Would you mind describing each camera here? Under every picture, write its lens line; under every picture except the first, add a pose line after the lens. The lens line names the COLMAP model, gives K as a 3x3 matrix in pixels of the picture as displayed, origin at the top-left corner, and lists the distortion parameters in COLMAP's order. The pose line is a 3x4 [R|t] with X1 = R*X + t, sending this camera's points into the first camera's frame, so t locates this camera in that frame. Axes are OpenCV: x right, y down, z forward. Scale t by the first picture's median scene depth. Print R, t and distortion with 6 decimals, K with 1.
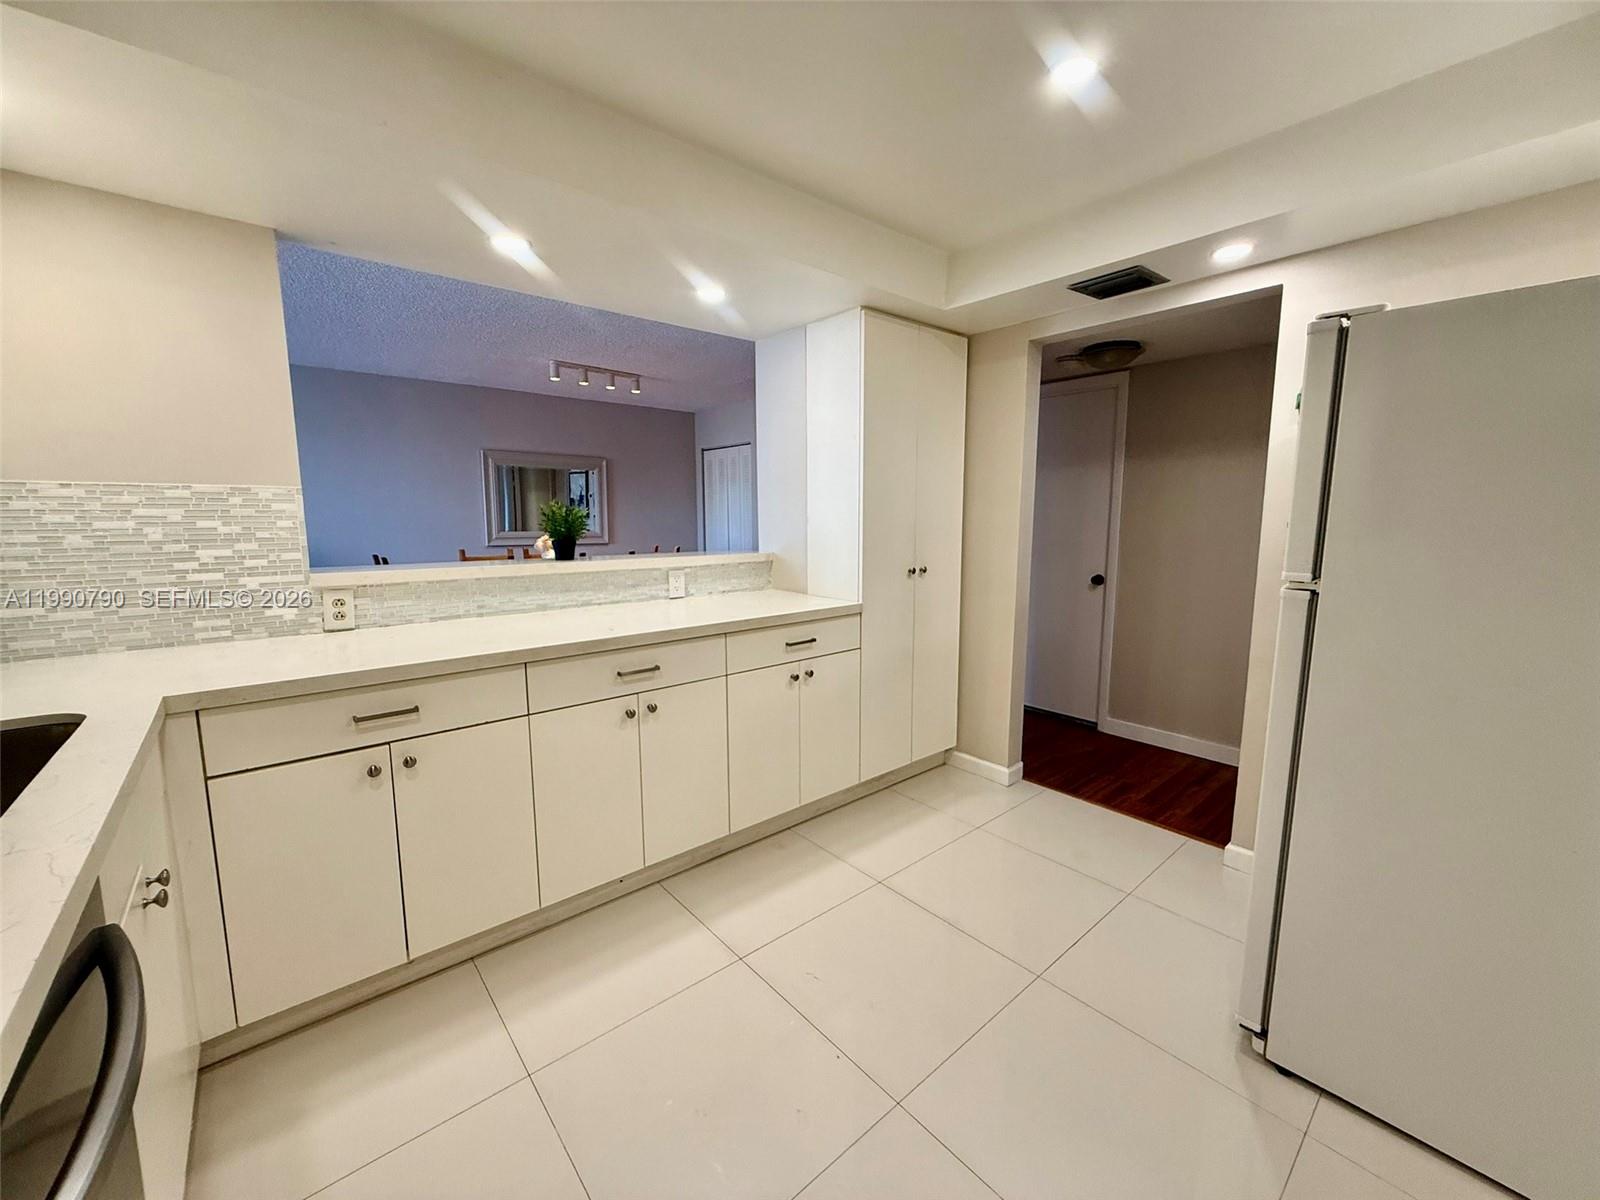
lens RADIAL K [[633.2, 0, 798.5], [0, 633.2, 599.1], [0, 0, 1]] dist [-0.001914, 0.000947]
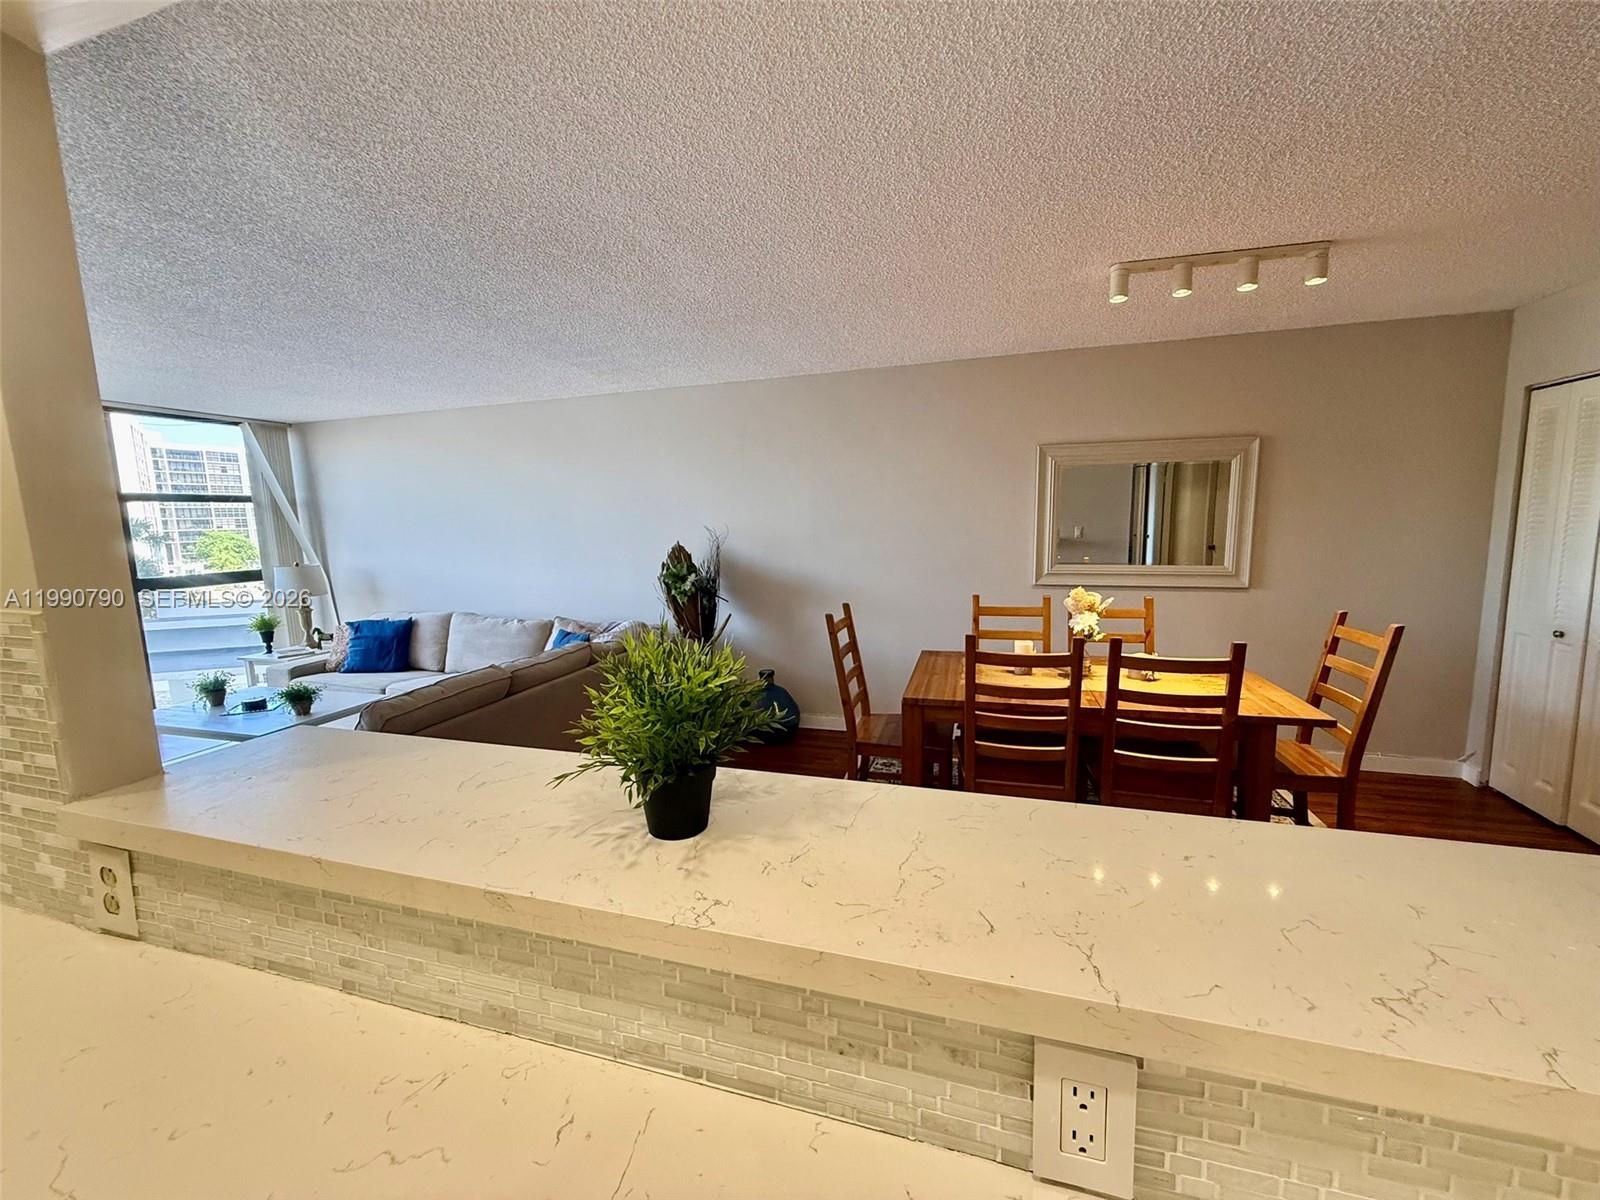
lens RADIAL K [[633.2, 0, 800.4], [0, 633.2, 598.7], [0, 0, 1]] dist [-0.001914, 0.000947]
pose [[0.536980, 0.091482, -0.838620, -0.056889], [-0.083355, 0.994992, 0.055166, -0.101161], [0.839467, 0.040280, 0.541916, 0.481516]]
